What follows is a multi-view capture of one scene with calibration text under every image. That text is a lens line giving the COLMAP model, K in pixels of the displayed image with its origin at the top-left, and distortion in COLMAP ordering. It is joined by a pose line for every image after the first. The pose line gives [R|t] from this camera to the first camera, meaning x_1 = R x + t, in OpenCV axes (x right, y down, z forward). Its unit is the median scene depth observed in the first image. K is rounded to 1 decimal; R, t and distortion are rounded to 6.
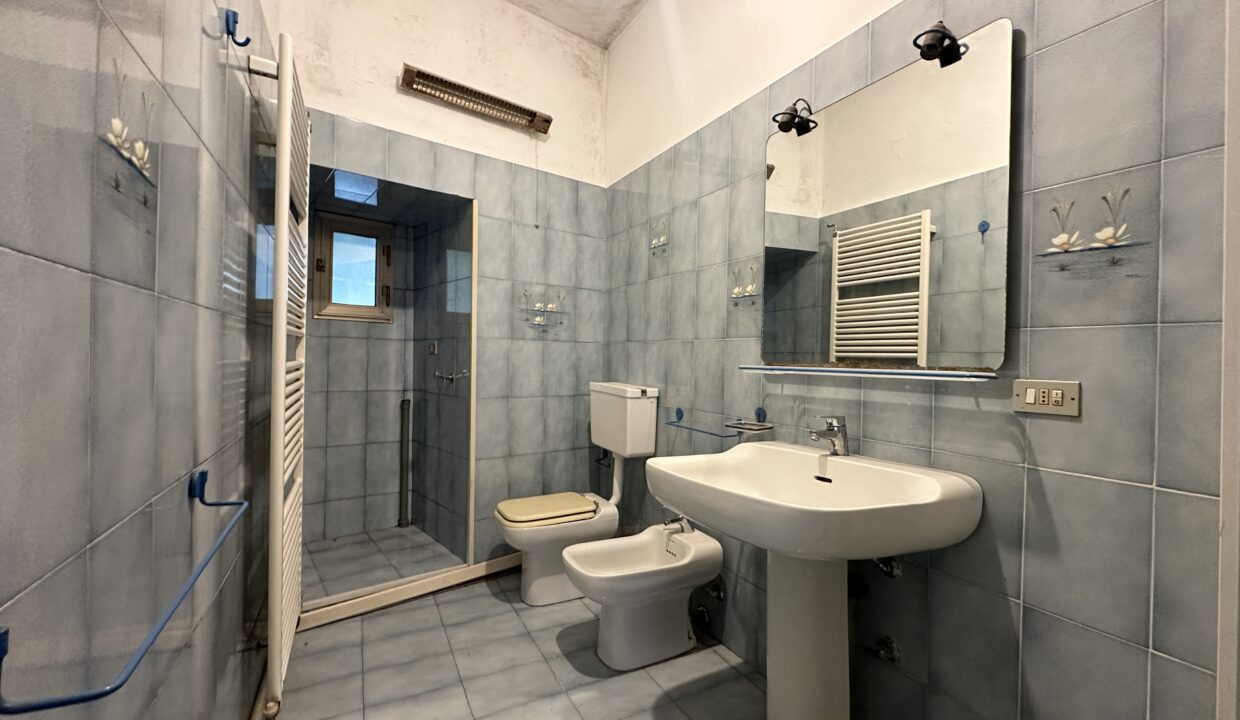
lens RADIAL K [[493.1, 0, 620.0], [0, 493.1, 360.0], [0, 0, 1]] dist [0.000484, 0.000064]
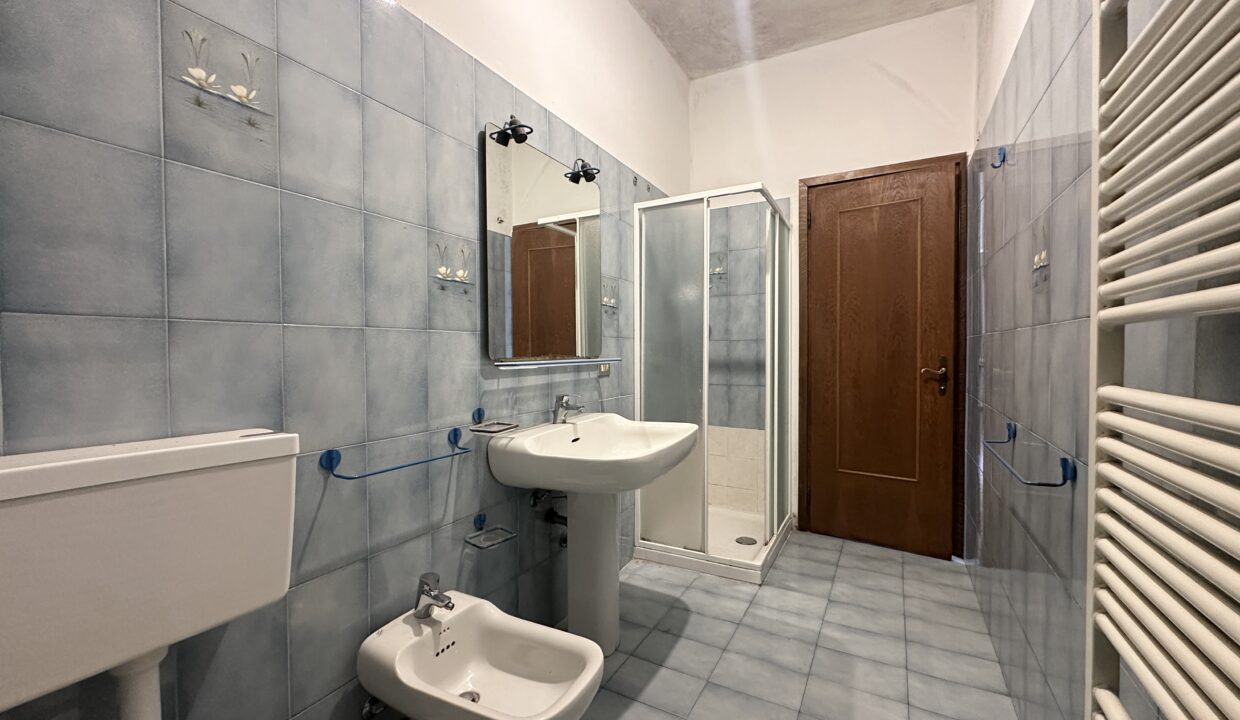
lens RADIAL K [[493.1, 0, 620.0], [0, 493.1, 360.0], [0, 0, 1]] dist [0.000484, 0.000064]
pose [[-0.542449, -0.034165, 0.839394, -0.593373], [-0.001244, 0.999204, 0.039865, -0.028536], [-0.840088, 0.020580, -0.542060, 1.194516]]
